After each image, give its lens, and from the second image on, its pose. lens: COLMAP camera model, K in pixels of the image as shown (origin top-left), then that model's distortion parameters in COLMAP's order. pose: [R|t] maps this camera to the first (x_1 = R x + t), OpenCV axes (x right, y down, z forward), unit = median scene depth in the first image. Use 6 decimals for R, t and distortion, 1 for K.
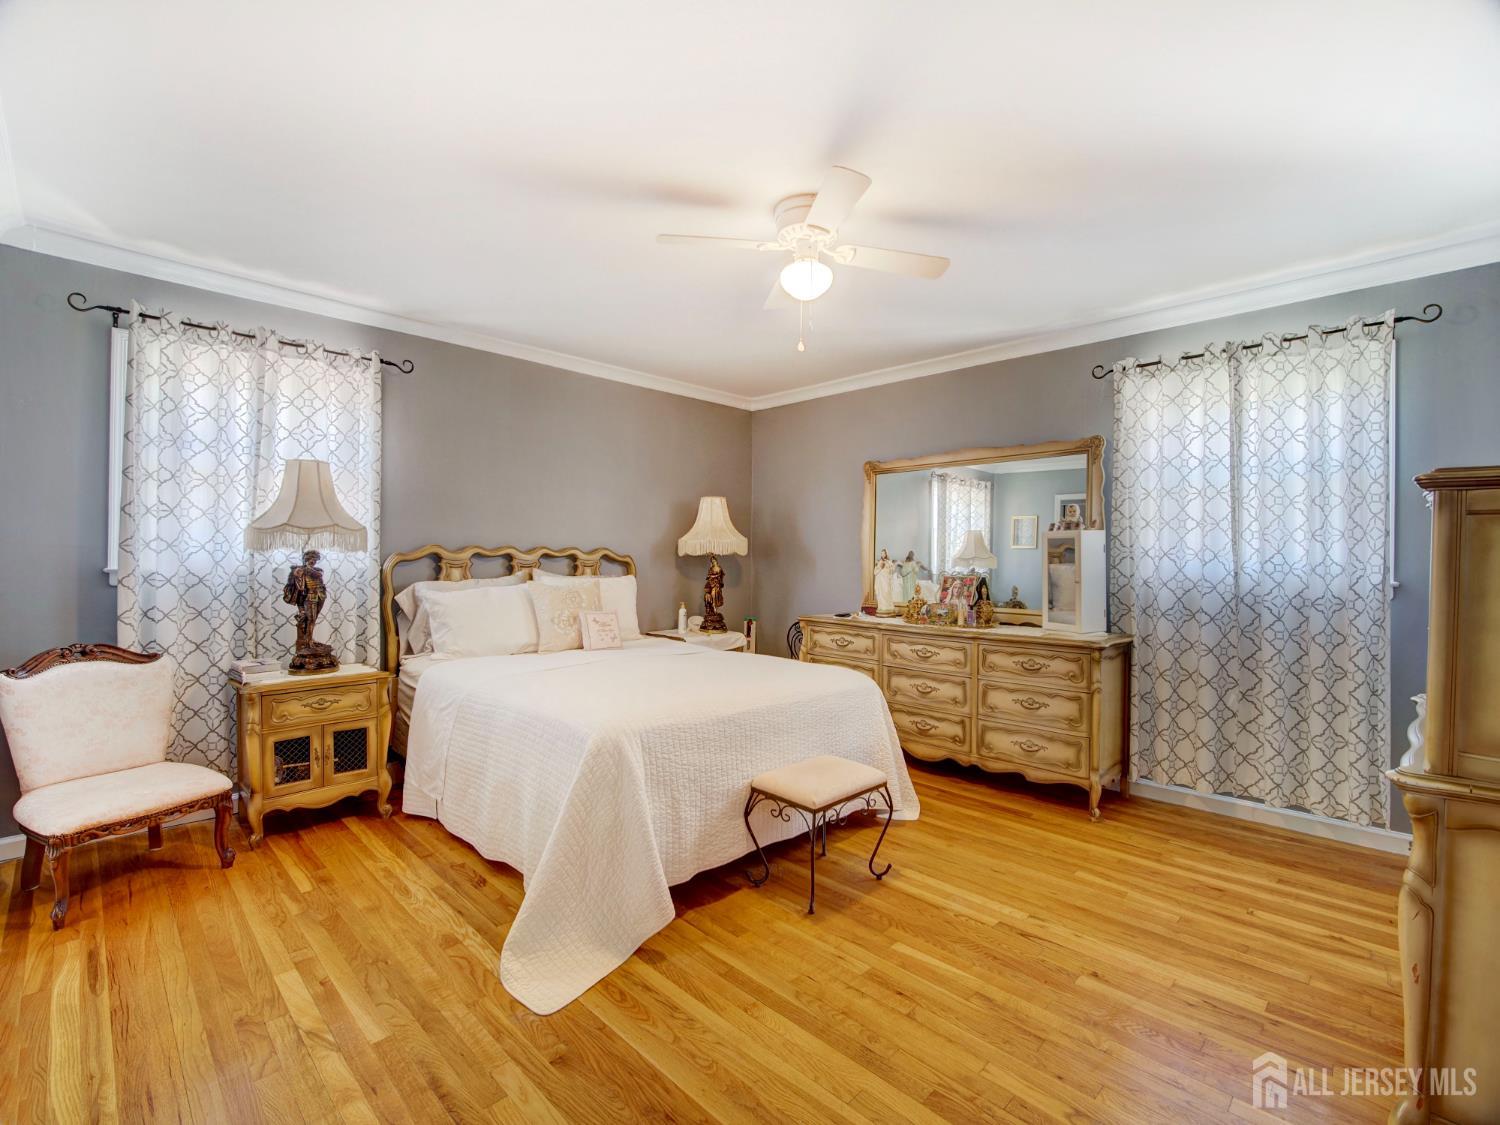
lens RADIAL K [[681.4, 0, 750.0], [0, 681.4, 562.5], [0, 0, 1]] dist [-0.004076, -0.000469]
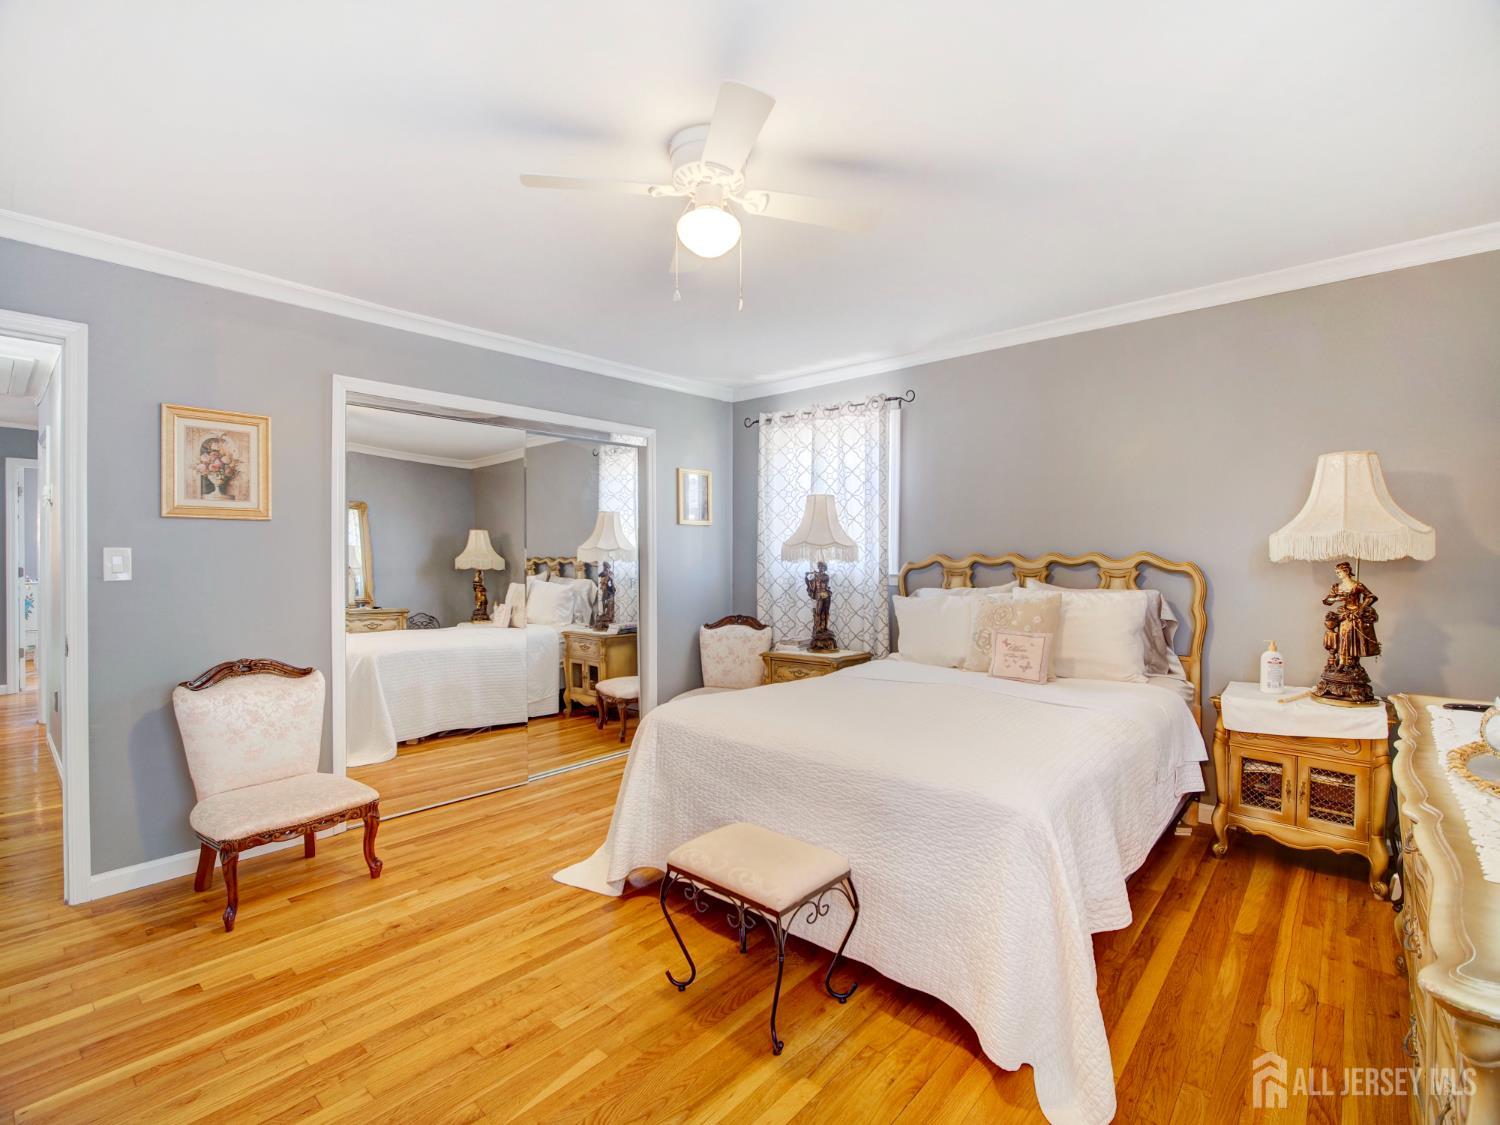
lens RADIAL K [[695.8, 0, 750.0], [0, 695.8, 562.5], [0, 0, 1]] dist [0.012503, 0.000142]
pose [[0.066604, -0.003156, -0.997774, 0.778864], [-0.001647, 0.999993, -0.003273, -0.011267], [0.997778, 0.001861, 0.066598, 0.826400]]
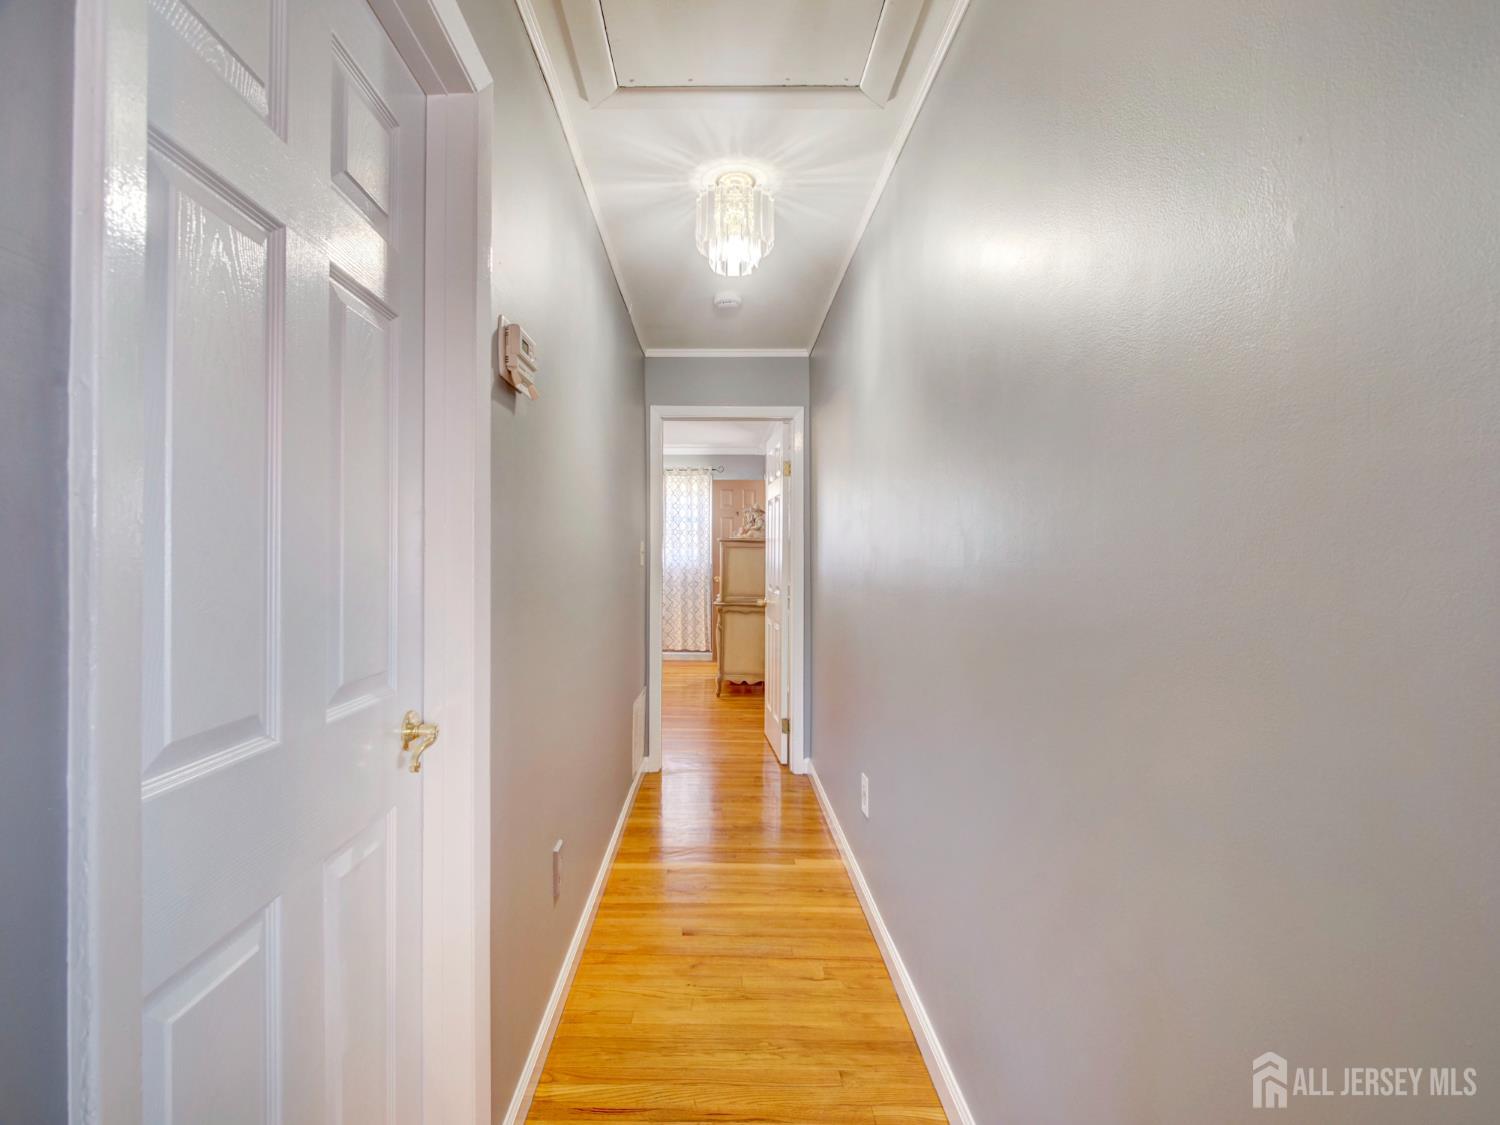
lens RADIAL K [[695.8, 0, 750.0], [0, 695.8, 562.5], [0, 0, 1]] dist [0.012503, 0.000142]
pose [[0.673732, -0.011892, 0.738880, -1.276158], [-0.001685, 0.999843, 0.017628, -0.029010], [-0.738973, -0.013122, 0.673607, -1.263941]]
